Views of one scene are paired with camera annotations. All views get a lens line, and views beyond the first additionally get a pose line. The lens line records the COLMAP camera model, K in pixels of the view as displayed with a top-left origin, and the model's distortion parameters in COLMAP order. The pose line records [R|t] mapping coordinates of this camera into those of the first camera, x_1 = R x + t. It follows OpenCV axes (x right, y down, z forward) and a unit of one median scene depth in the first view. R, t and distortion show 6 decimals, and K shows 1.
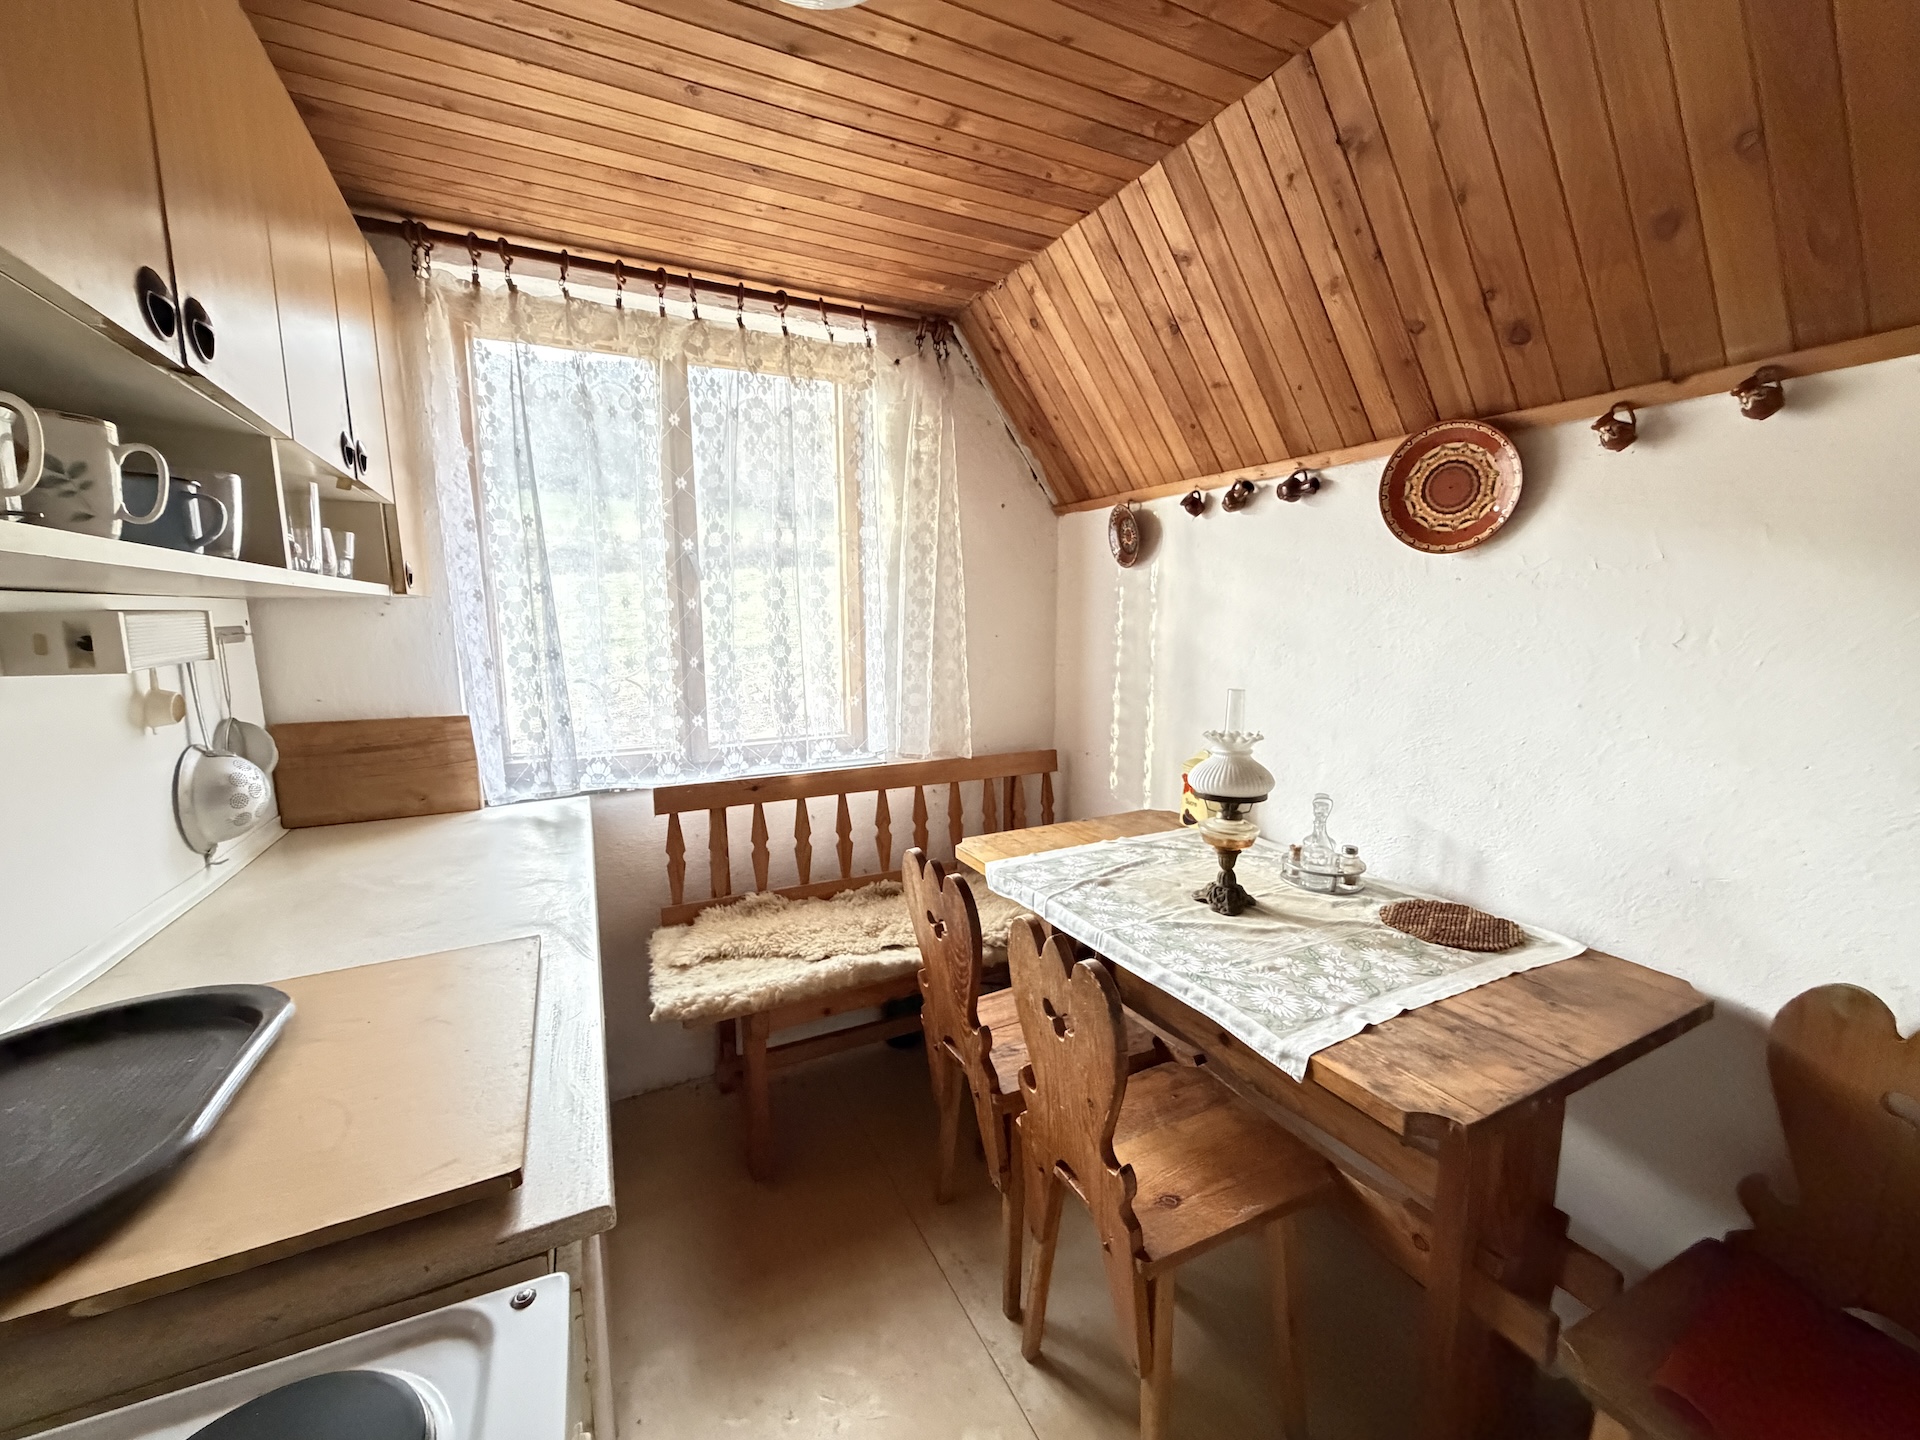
lens RADIAL K [[771.1, 0, 960.0], [0, 771.1, 720.0], [0, 0, 1]] dist [-0.000583, -0.000012]
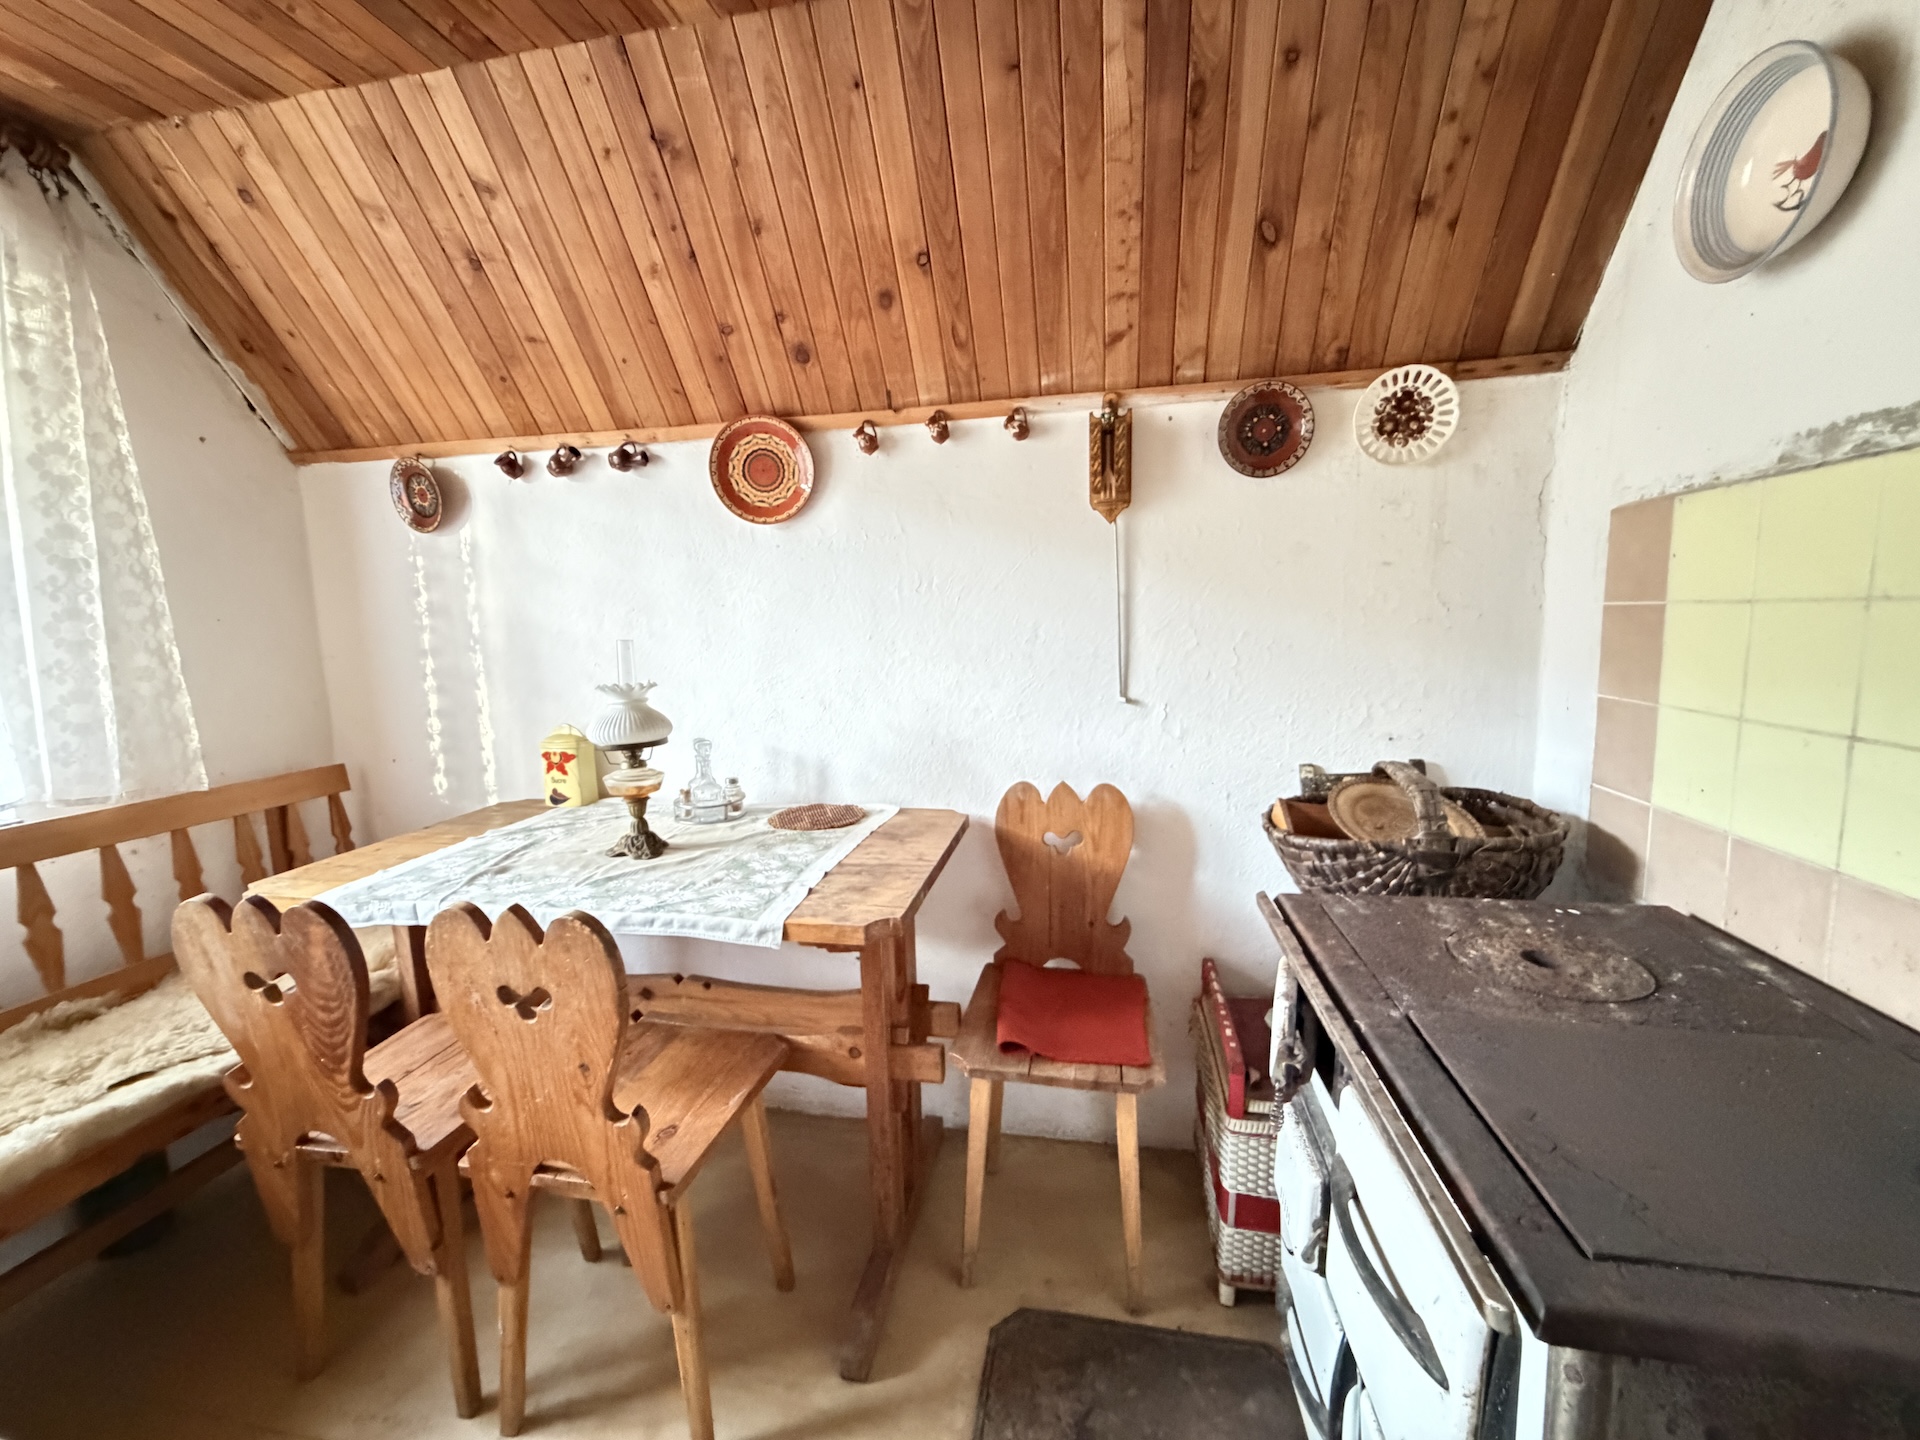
lens RADIAL K [[763.8, 0, 960.0], [0, 763.8, 720.0], [0, 0, 1]] dist [0.001498, -0.000023]
pose [[0.607067, -0.120862, 0.785405, -0.164956], [0.136656, 0.989520, 0.046646, 0.071944], [-0.782812, 0.079013, 0.617222, 0.029592]]
